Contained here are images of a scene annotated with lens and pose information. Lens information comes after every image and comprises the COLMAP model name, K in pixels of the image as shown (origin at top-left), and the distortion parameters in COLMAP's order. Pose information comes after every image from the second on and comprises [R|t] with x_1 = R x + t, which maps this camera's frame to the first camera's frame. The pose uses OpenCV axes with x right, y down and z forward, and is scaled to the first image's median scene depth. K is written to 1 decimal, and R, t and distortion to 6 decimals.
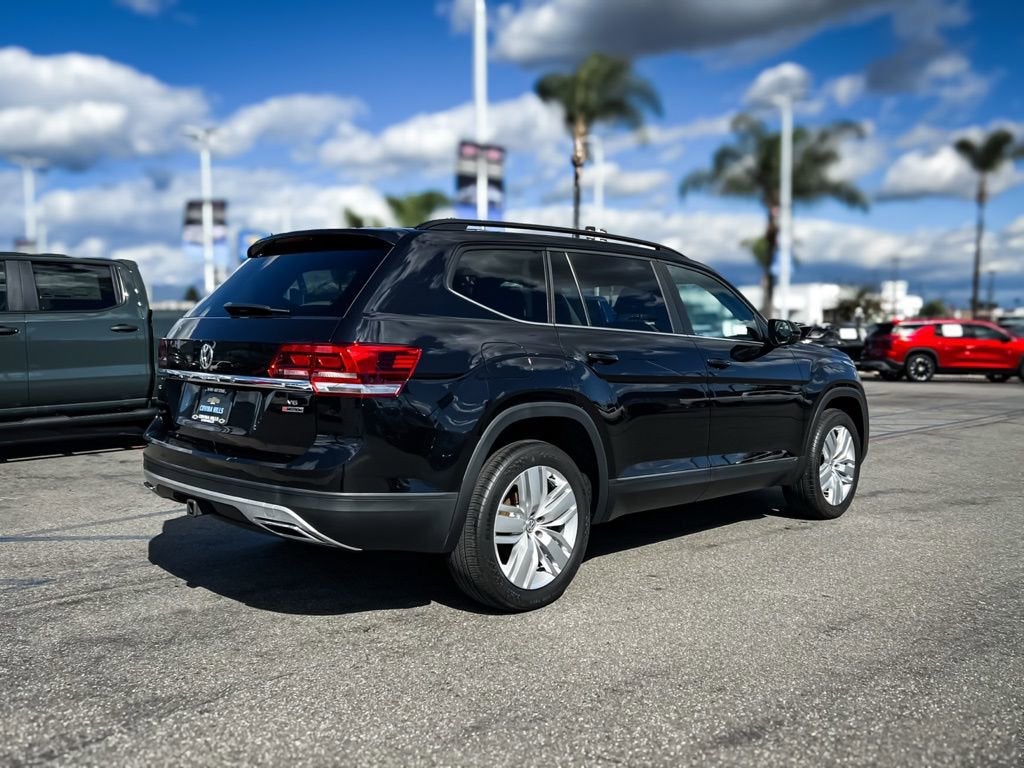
lens RADIAL K [[965.3, 0, 512.0], [0, 965.3, 384.0], [0, 0, 1]] dist [0.019920, 0.004049]
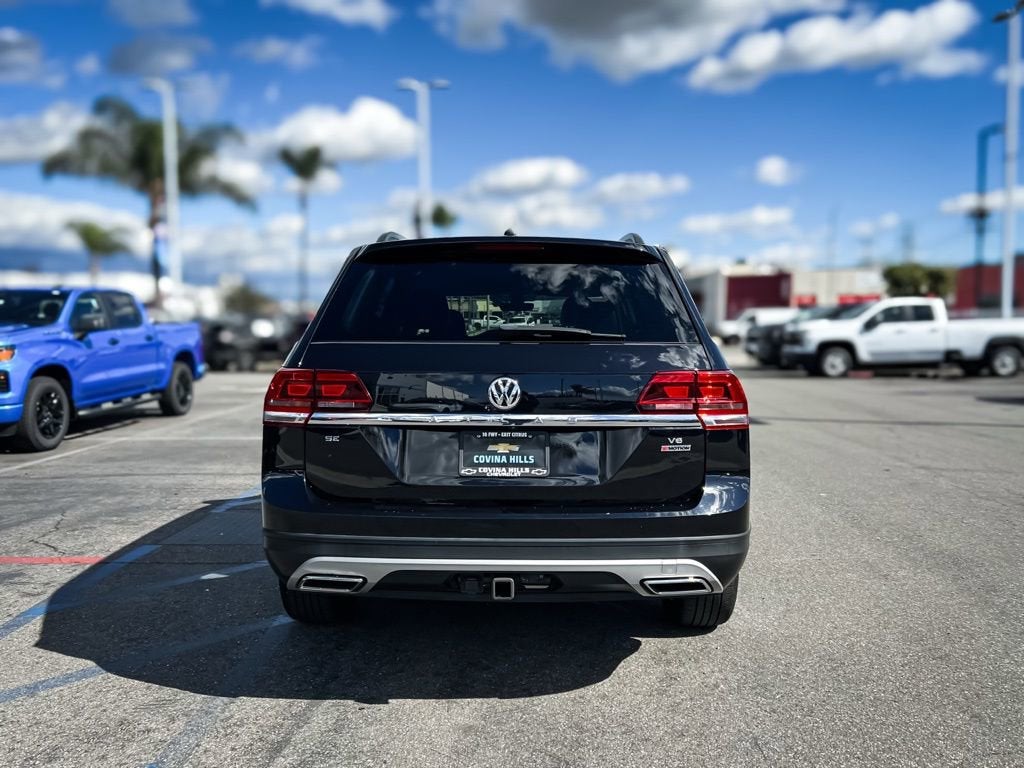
lens RADIAL K [[952.9, 0, 511.6], [0, 952.9, 360.8], [0, 0, 1]] dist [0.032923, -0.010187]
pose [[0.674015, -0.032263, 0.738013, -0.781962], [0.039137, 0.999202, 0.007939, -0.053694], [-0.737680, 0.023533, 0.674740, 0.417008]]
